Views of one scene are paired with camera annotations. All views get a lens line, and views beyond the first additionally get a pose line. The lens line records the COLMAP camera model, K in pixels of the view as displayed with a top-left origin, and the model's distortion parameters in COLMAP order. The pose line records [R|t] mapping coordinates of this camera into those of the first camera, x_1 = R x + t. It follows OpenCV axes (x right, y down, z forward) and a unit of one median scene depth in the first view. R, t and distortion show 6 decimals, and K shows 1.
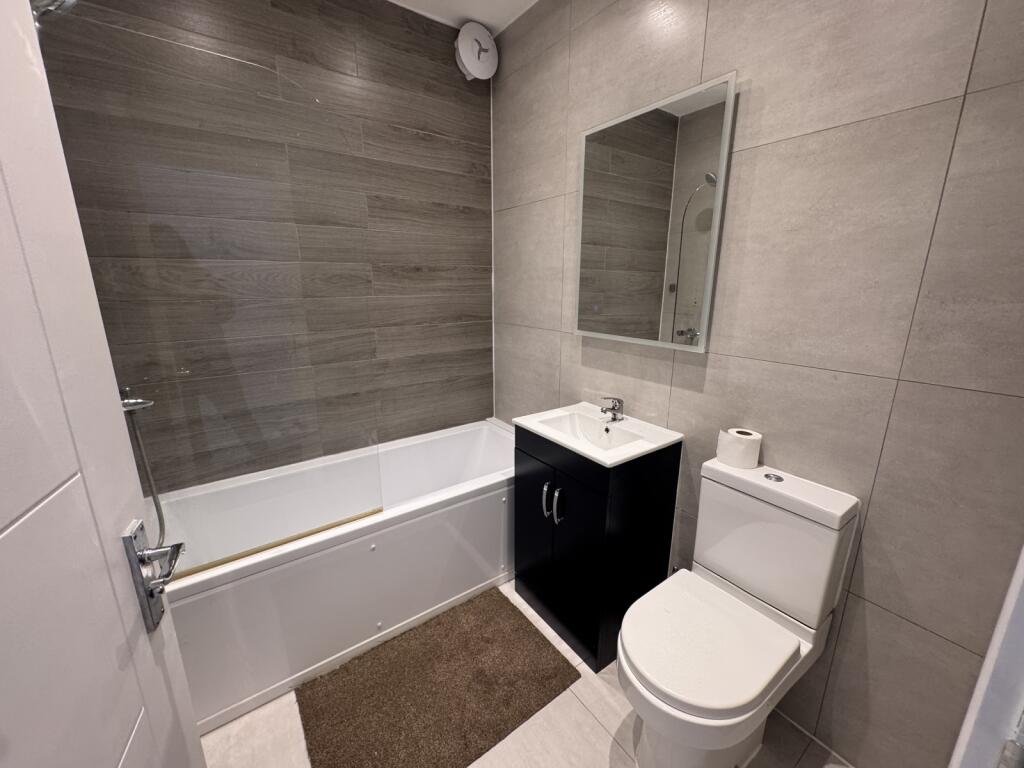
lens RADIAL K [[408.3, 0, 511.3], [0, 408.3, 385.3], [0, 0, 1]] dist [-0.000242, -0.000021]
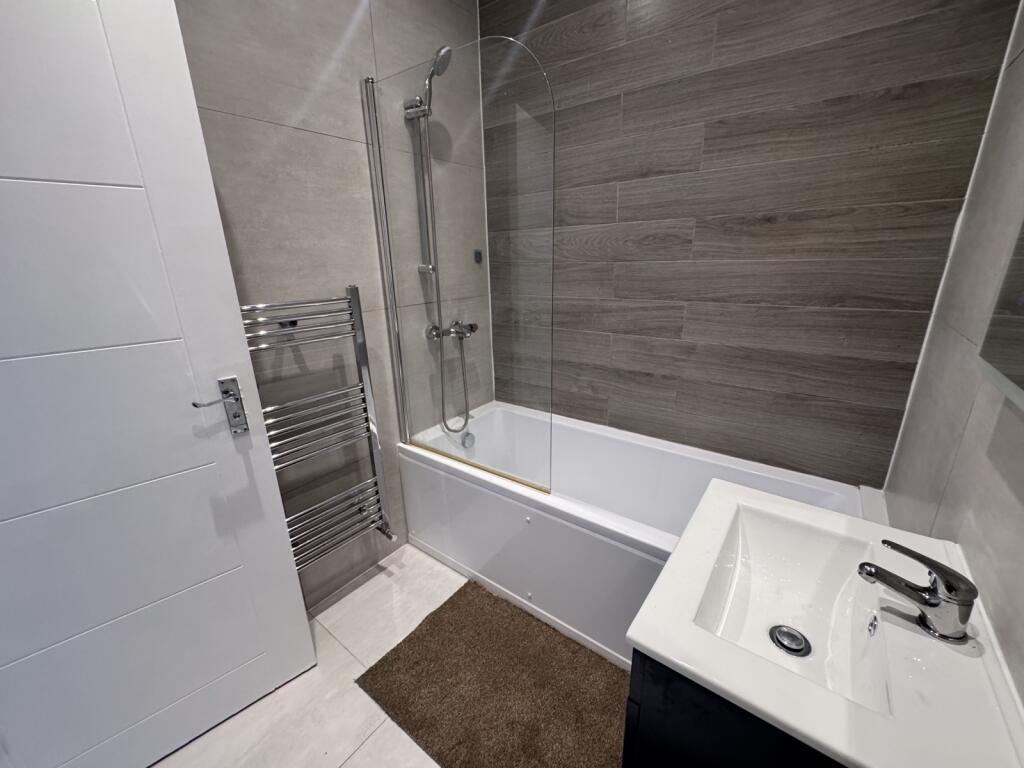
lens RADIAL K [[408.3, 0, 513.5], [0, 408.3, 384.0], [0, 0, 1]] dist [-0.000242, -0.000021]
pose [[0.295419, 0.281189, -0.913050, 0.346028], [-0.210329, 0.951399, 0.224947, -0.097297], [0.931928, 0.125587, 0.340204, 0.445245]]
